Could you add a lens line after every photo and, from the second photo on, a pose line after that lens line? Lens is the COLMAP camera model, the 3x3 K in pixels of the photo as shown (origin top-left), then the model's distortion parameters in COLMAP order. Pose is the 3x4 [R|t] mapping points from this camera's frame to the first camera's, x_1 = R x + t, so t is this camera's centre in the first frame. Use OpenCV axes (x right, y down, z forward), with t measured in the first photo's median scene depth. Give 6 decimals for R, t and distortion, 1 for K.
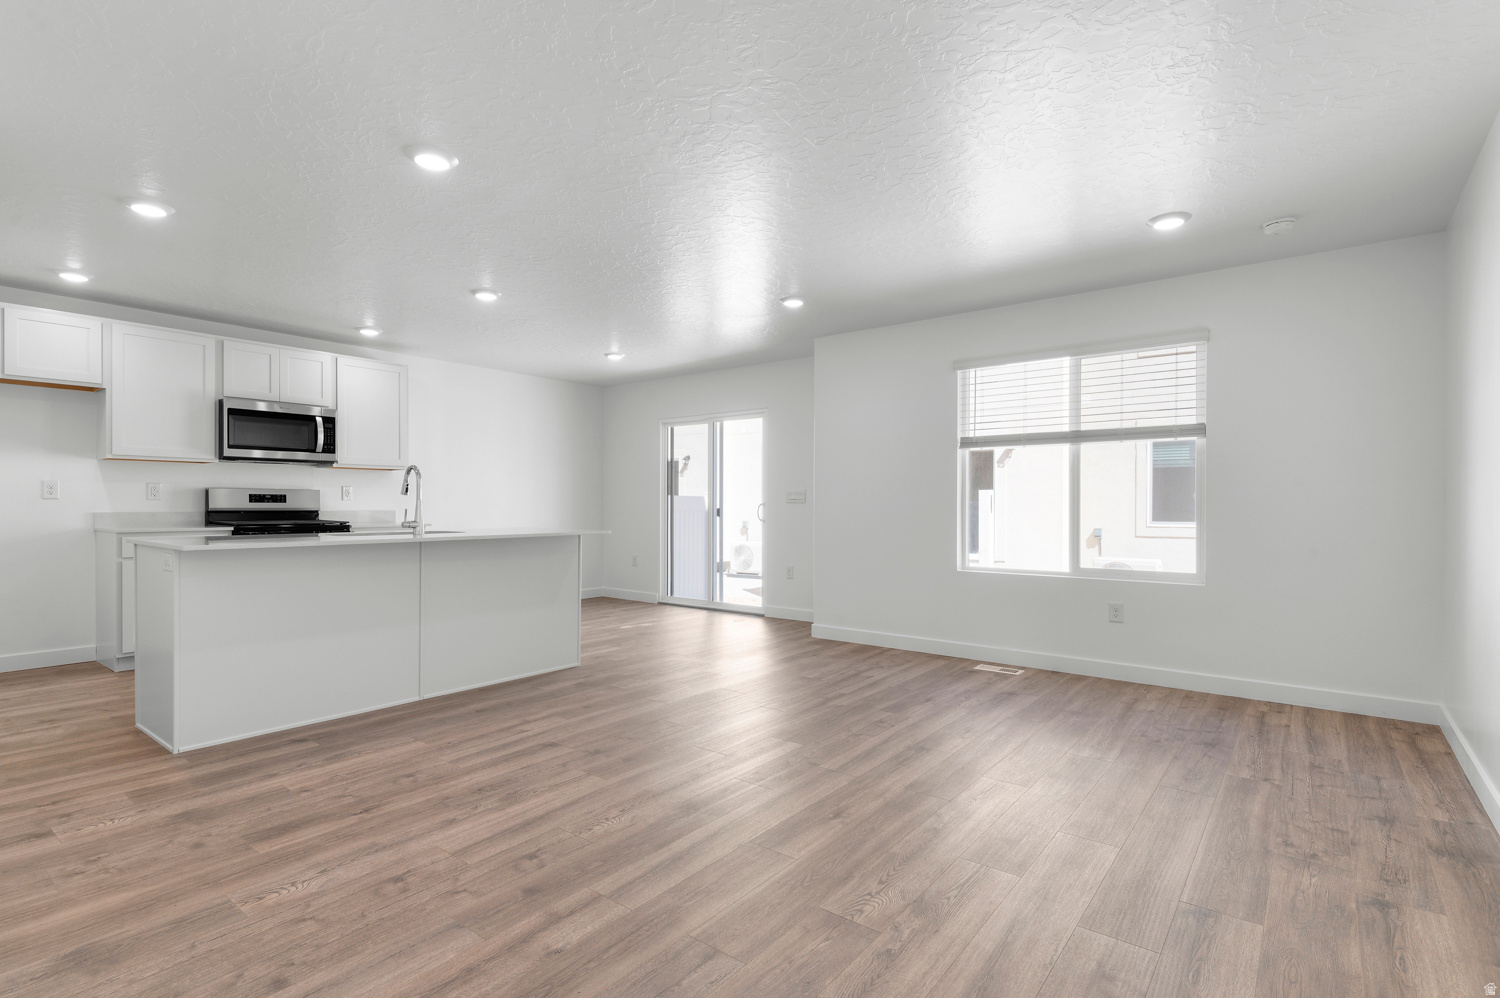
lens RADIAL K [[720.7, 0, 749.6], [0, 720.7, 503.4], [0, 0, 1]] dist [-0.001880, -0.000782]
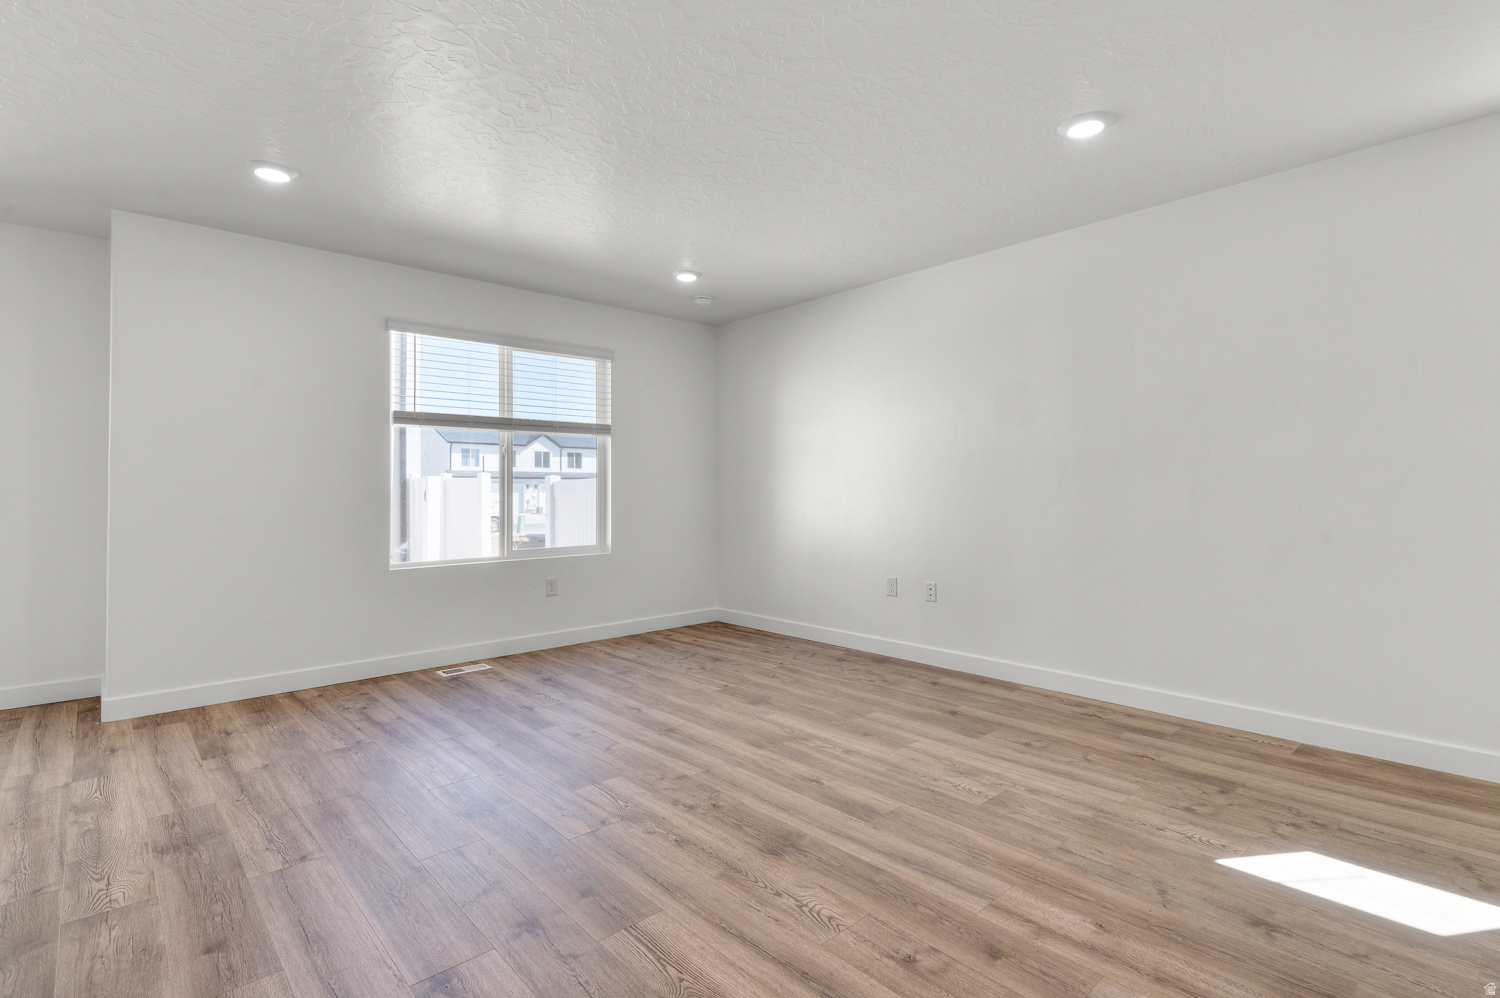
lens RADIAL K [[719.2, 0, 749.7], [0, 719.2, 488.3], [0, 0, 1]] dist [0.006710, 0.001305]
pose [[0.161001, -0.005631, 0.986938, -0.574327], [0.003149, 0.999982, 0.005191, -0.005456], [-0.986949, 0.002272, 0.161016, 0.556892]]
